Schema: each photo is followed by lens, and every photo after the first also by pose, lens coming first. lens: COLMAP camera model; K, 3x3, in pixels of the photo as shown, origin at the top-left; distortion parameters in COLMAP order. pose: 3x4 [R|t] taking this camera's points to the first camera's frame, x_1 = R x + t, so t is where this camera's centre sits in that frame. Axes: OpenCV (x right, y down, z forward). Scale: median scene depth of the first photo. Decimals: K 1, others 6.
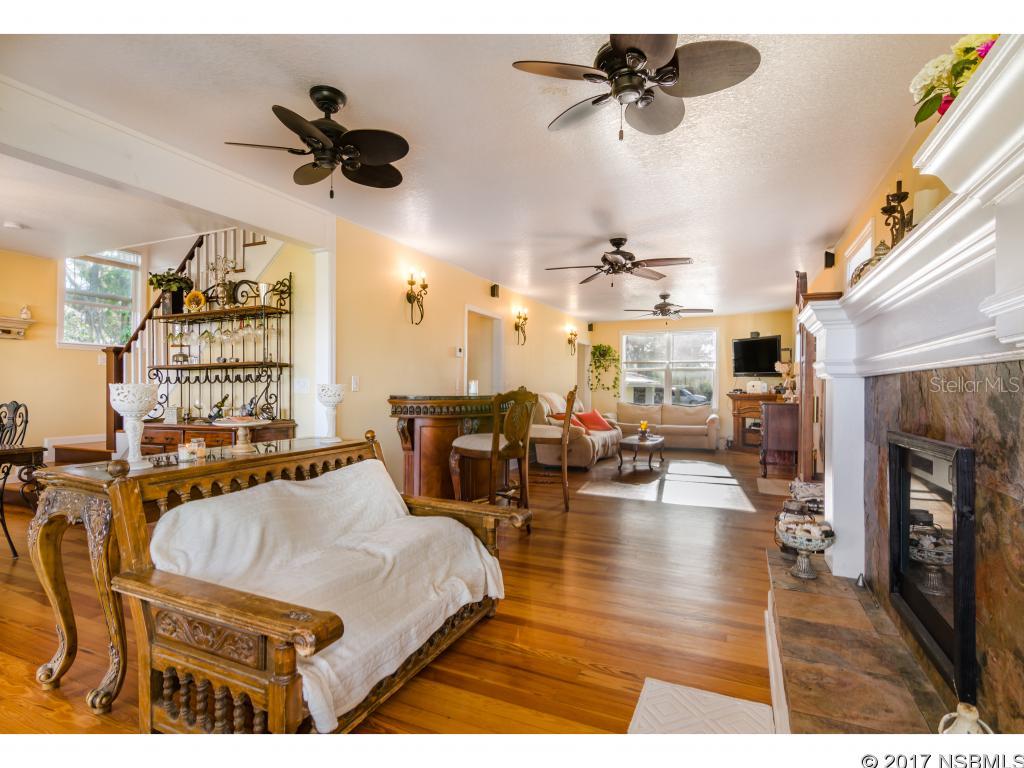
lens RADIAL K [[514.0, 0, 512.0], [0, 514.0, 384.0], [0, 0, 1]] dist [-0.001031, 0.000199]
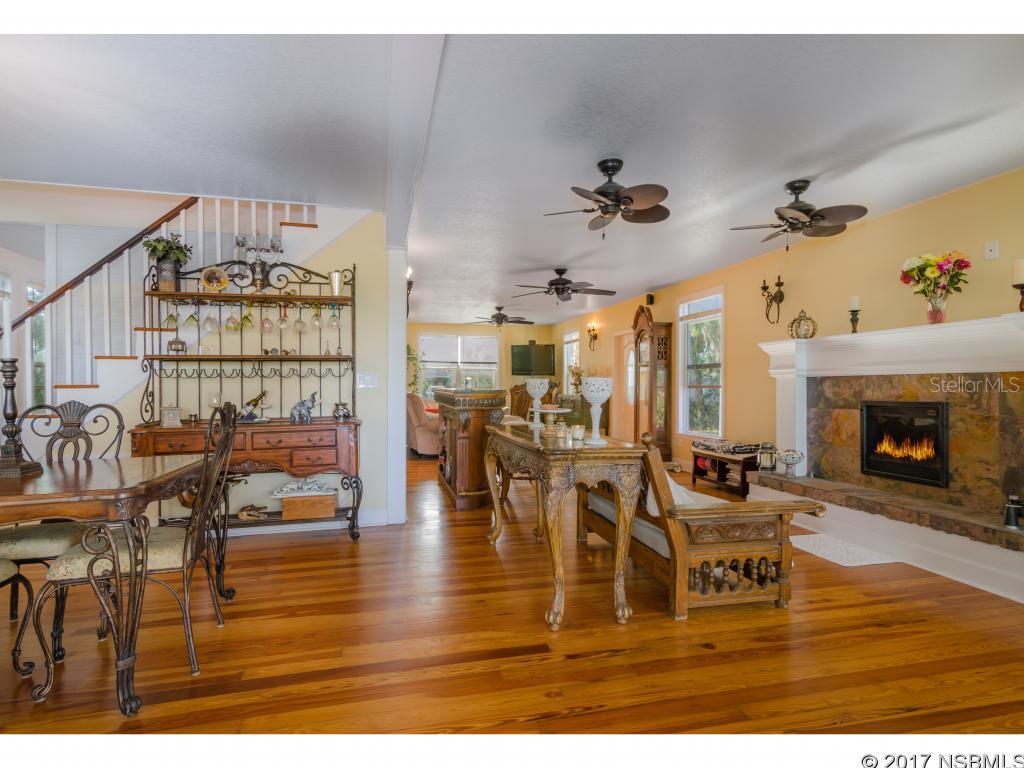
lens RADIAL K [[514.0, 0, 512.0], [0, 514.0, 384.0], [0, 0, 1]] dist [-0.001031, 0.000199]
pose [[0.783787, -0.004157, 0.621015, -0.764310], [0.002732, 0.999991, 0.003246, 0.007240], [-0.621023, -0.000848, 0.783792, 0.052997]]
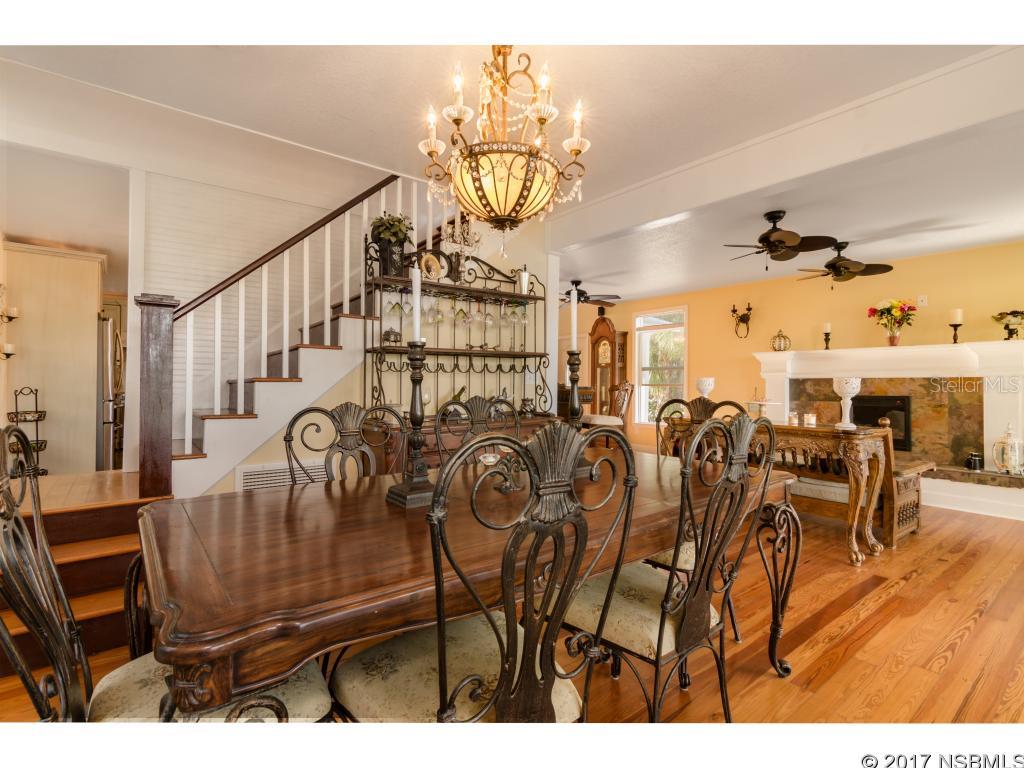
lens RADIAL K [[487.8, 0, 495.4], [0, 487.8, 380.1], [0, 0, 1]] dist [0.002812, 0.000554]
pose [[0.466379, 0.003932, 0.884576, -1.237963], [-0.008335, 0.999965, -0.000051, 0.009267], [-0.884546, -0.007350, 0.466396, 0.572508]]
